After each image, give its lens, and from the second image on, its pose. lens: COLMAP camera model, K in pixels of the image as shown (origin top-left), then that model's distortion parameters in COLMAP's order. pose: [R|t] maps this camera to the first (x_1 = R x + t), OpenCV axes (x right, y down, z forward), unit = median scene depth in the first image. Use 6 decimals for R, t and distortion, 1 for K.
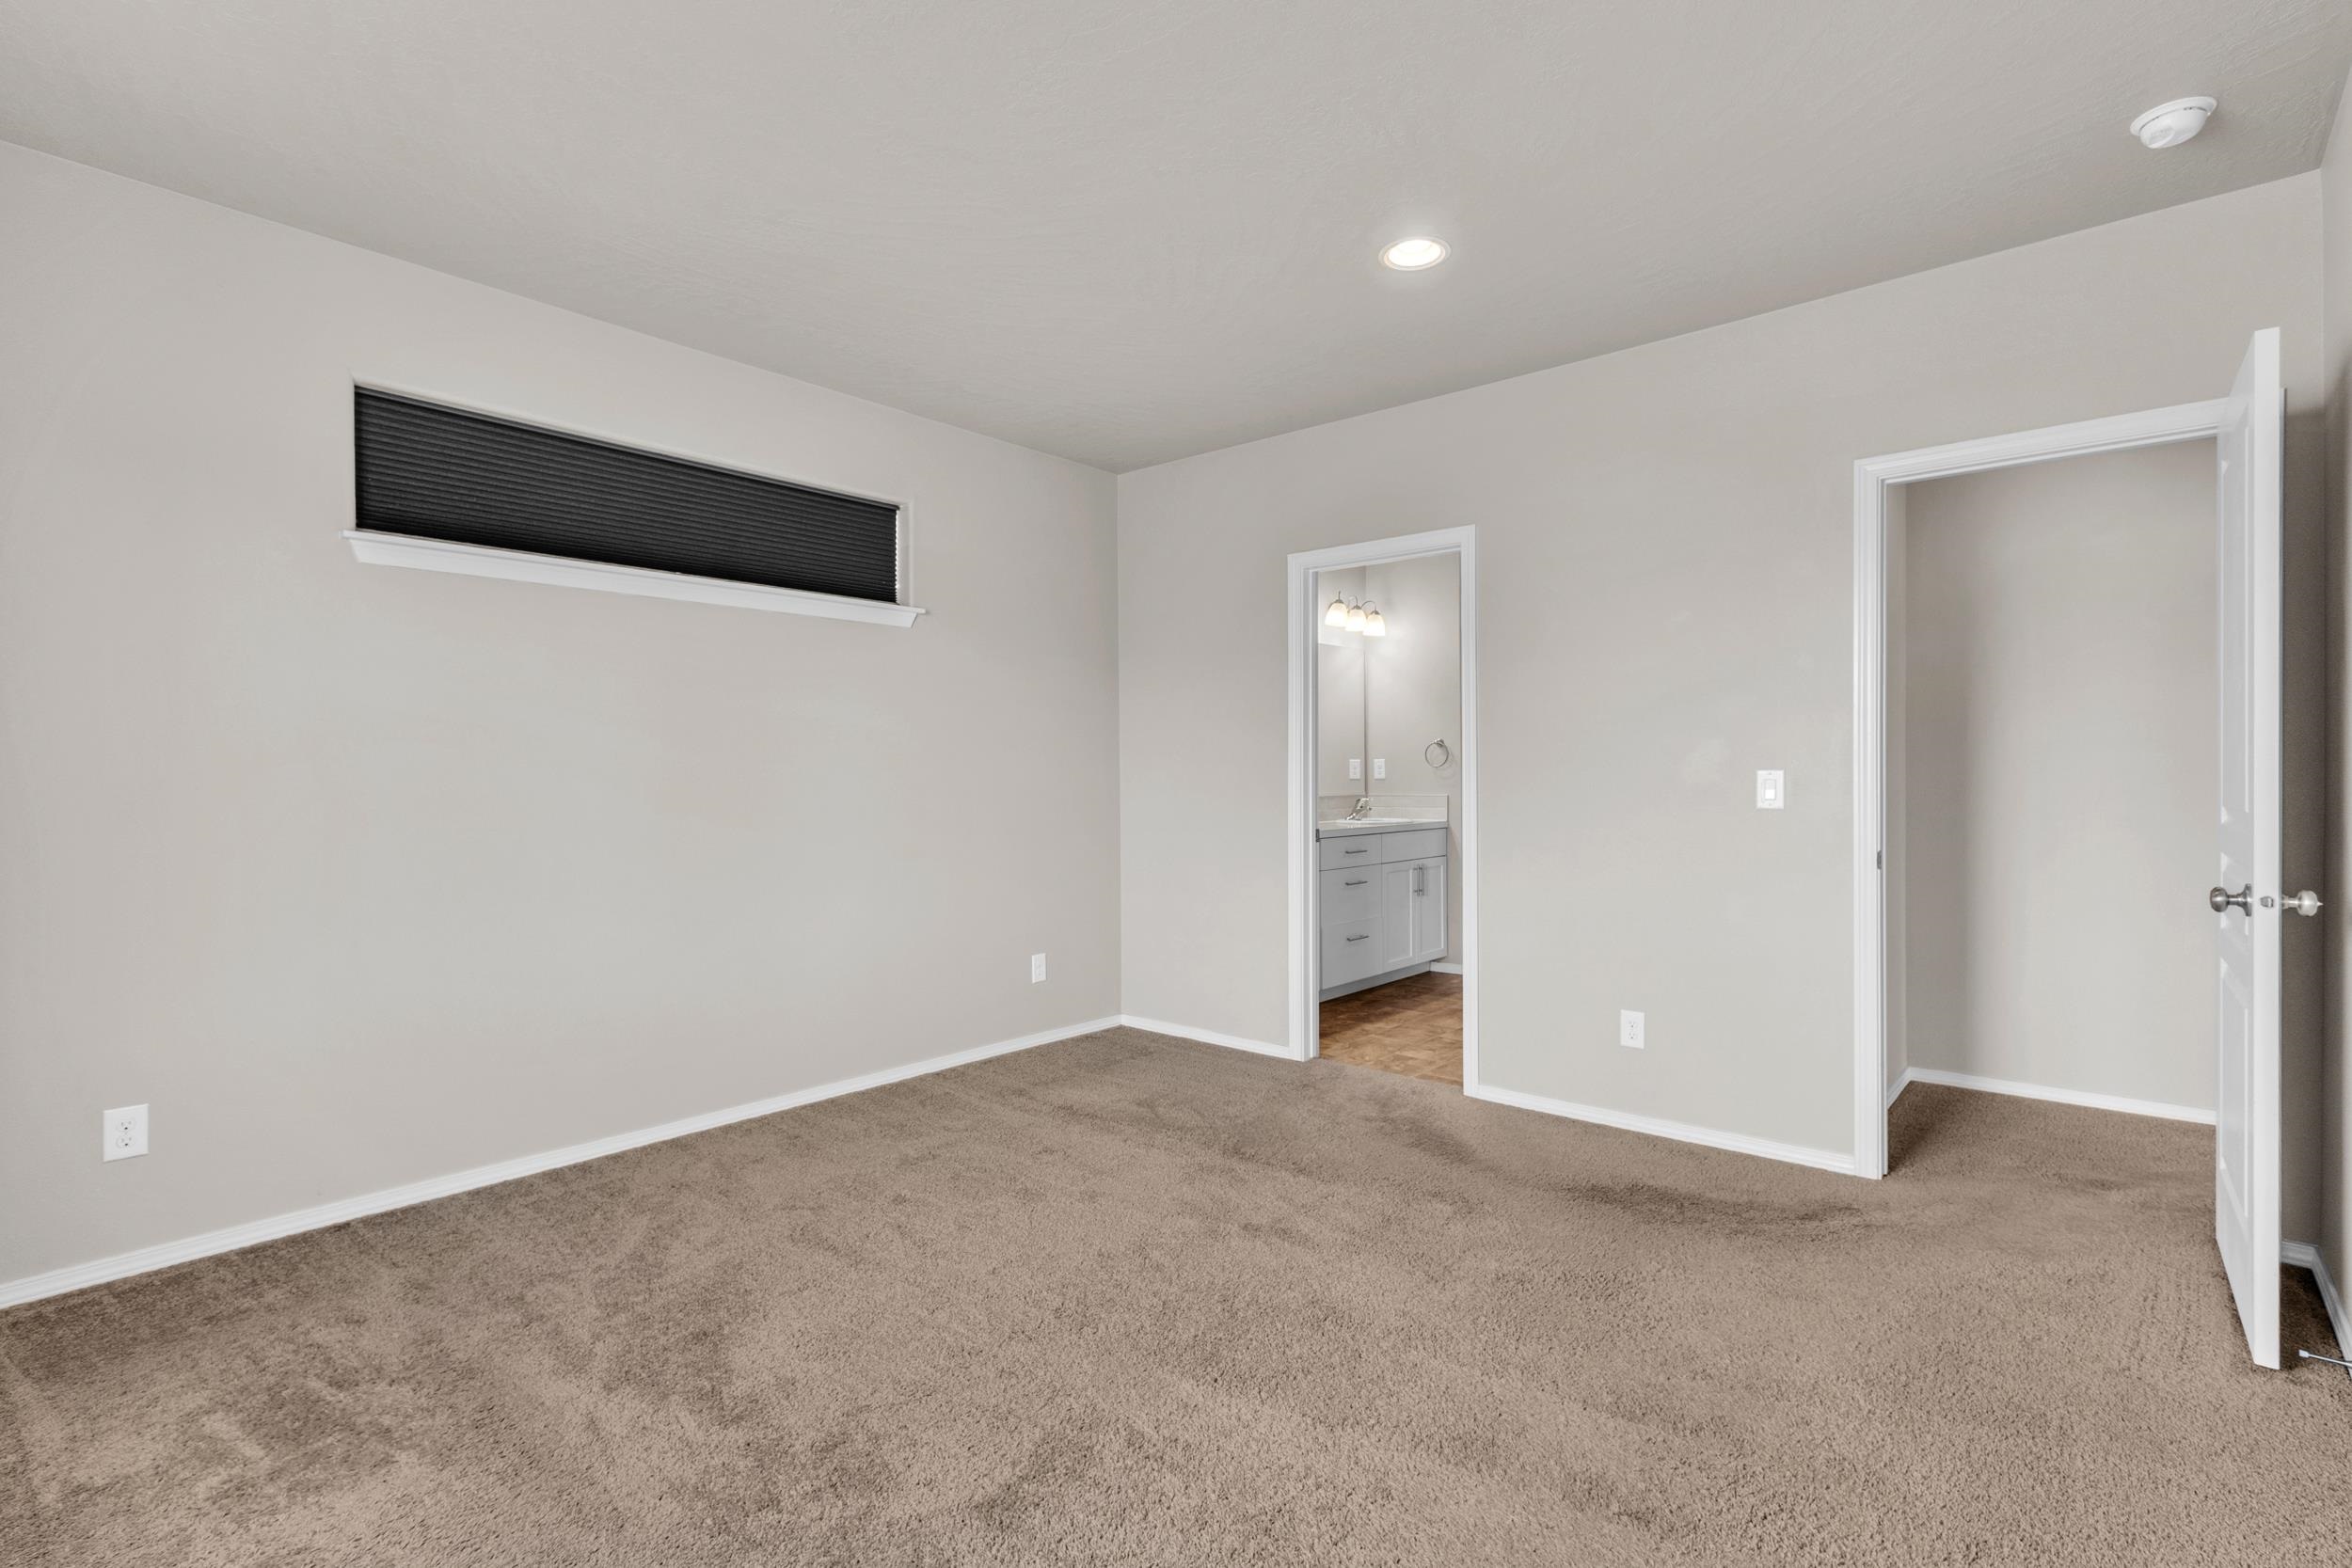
lens RADIAL K [[1093.1, 0, 1179.1], [0, 1093.1, 782.7], [0, 0, 1]] dist [0.010386, -0.000423]
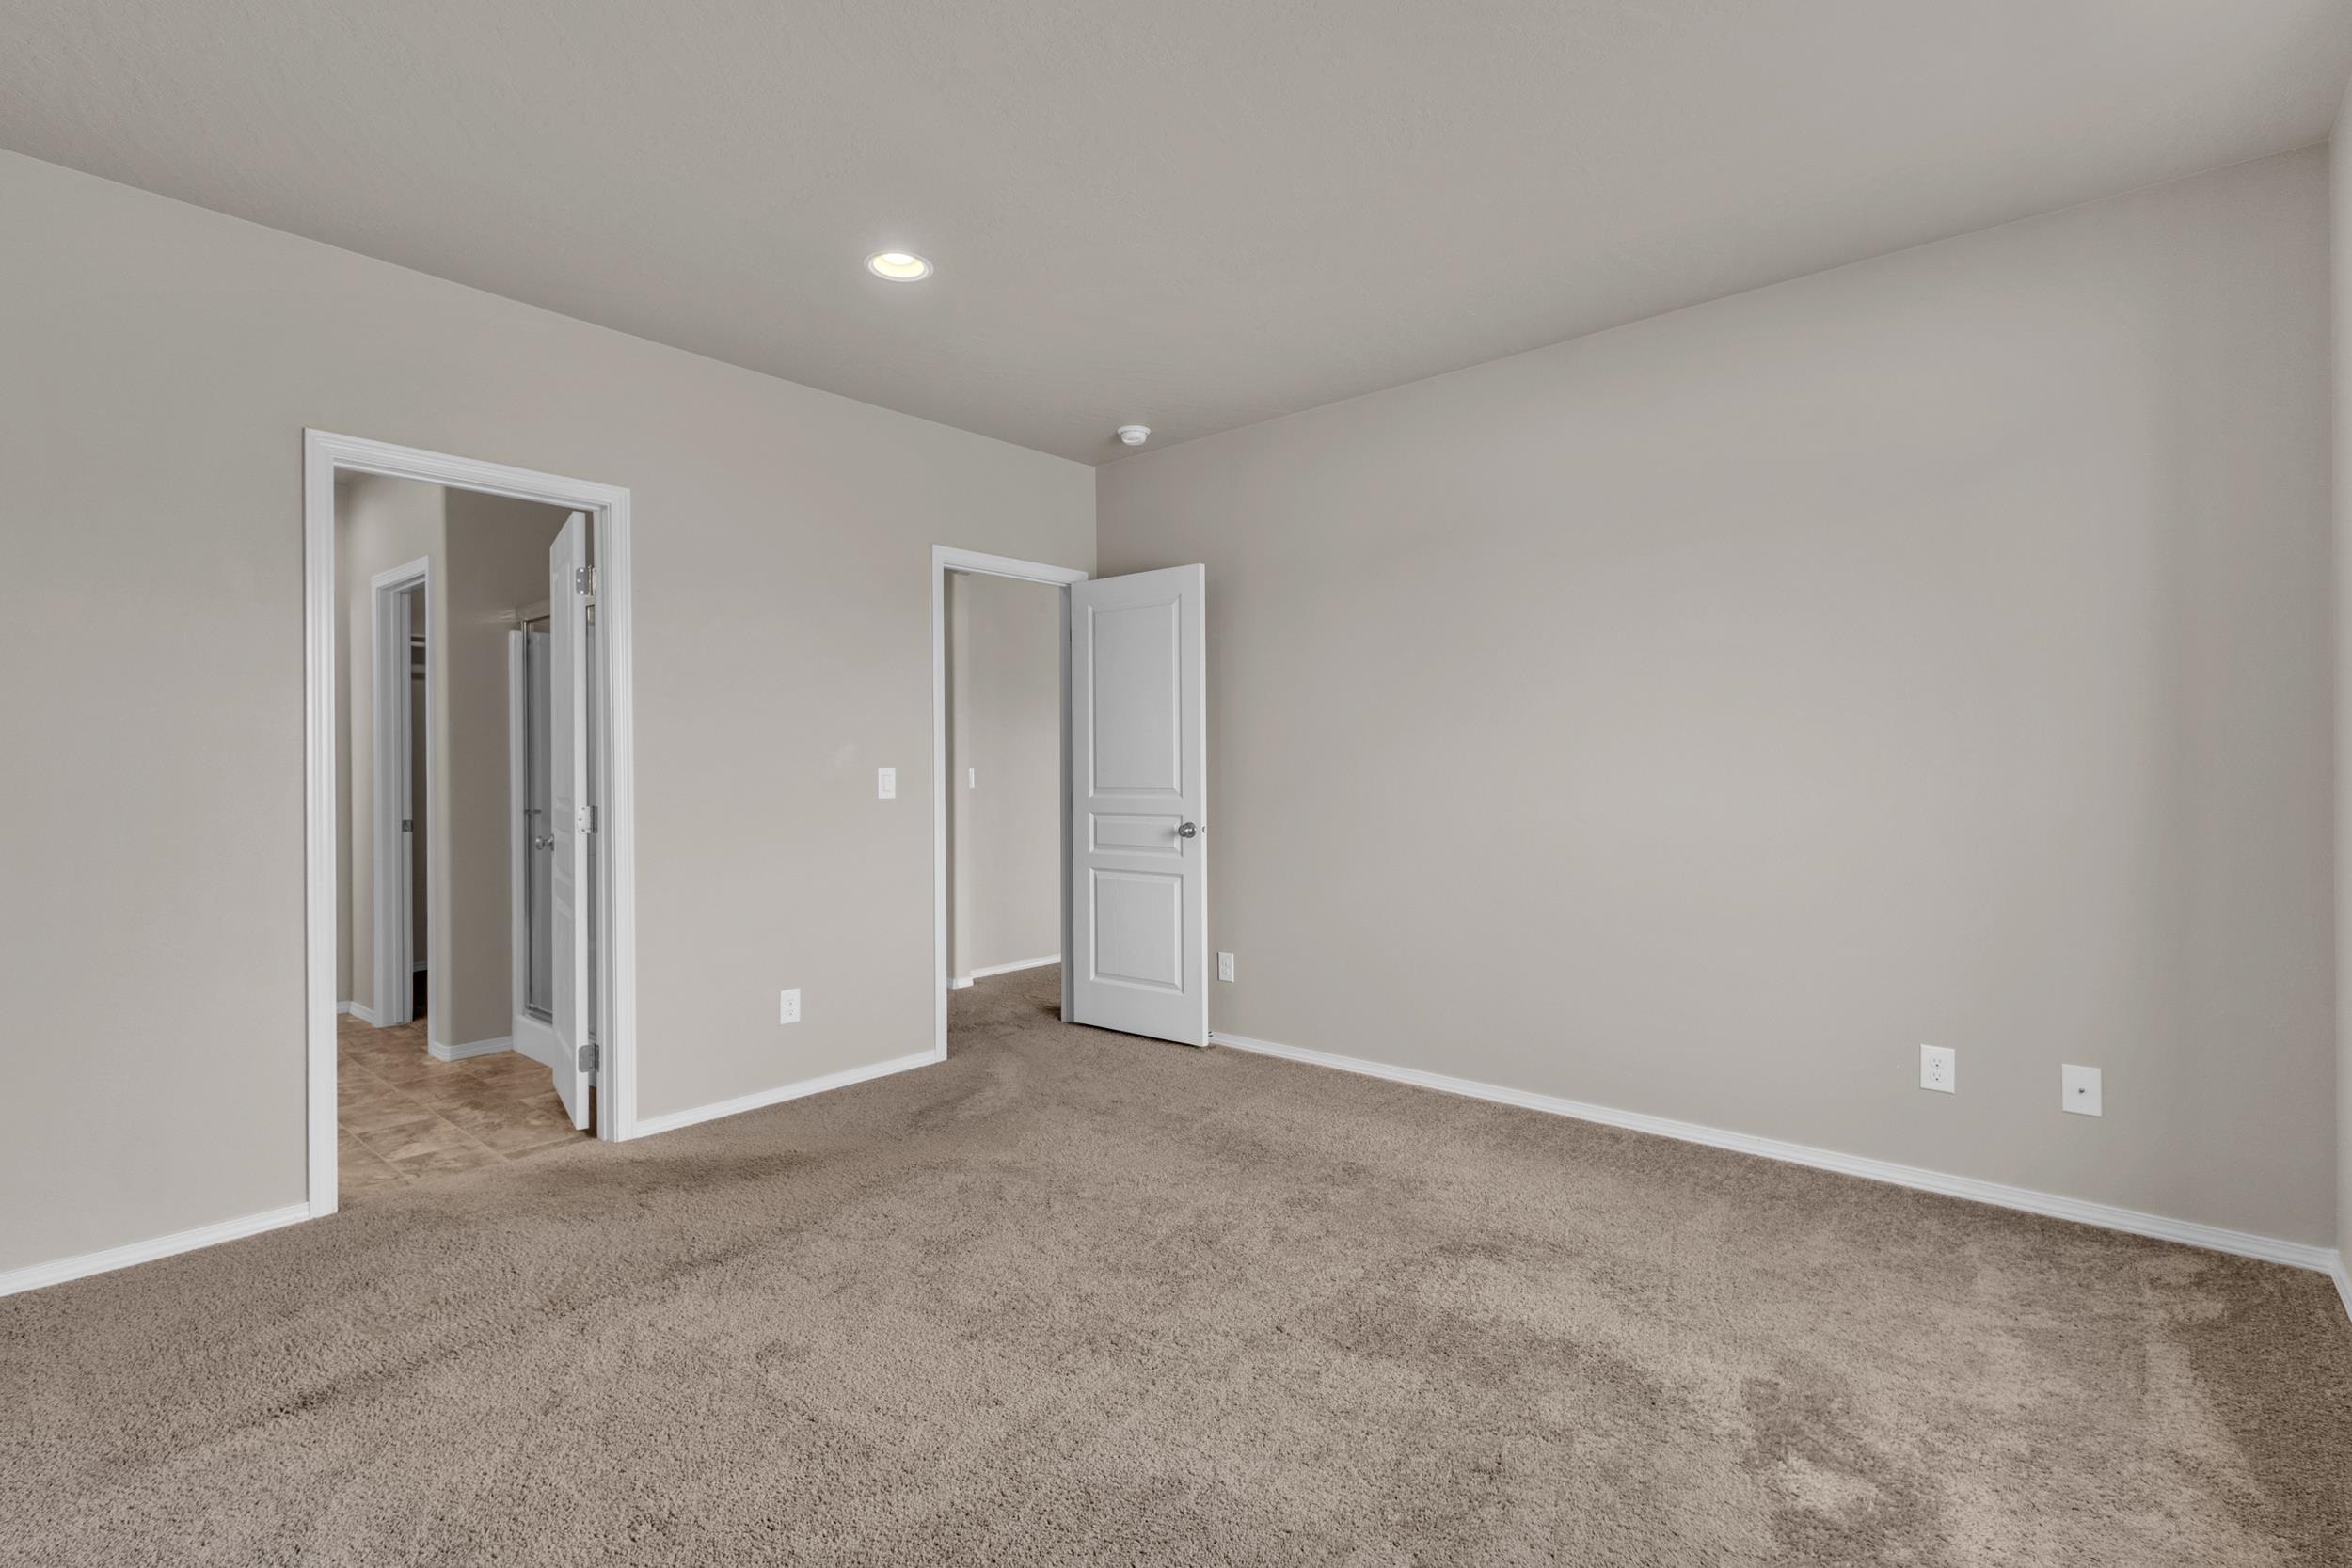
lens RADIAL K [[1093.1, 0, 1179.1], [0, 1093.1, 782.7], [0, 0, 1]] dist [0.010386, -0.000423]
pose [[-0.002864, -0.009720, 0.999949, -0.725198], [0.009172, 0.999910, 0.009746, -0.003112], [-0.999954, 0.009200, -0.002774, 0.672616]]
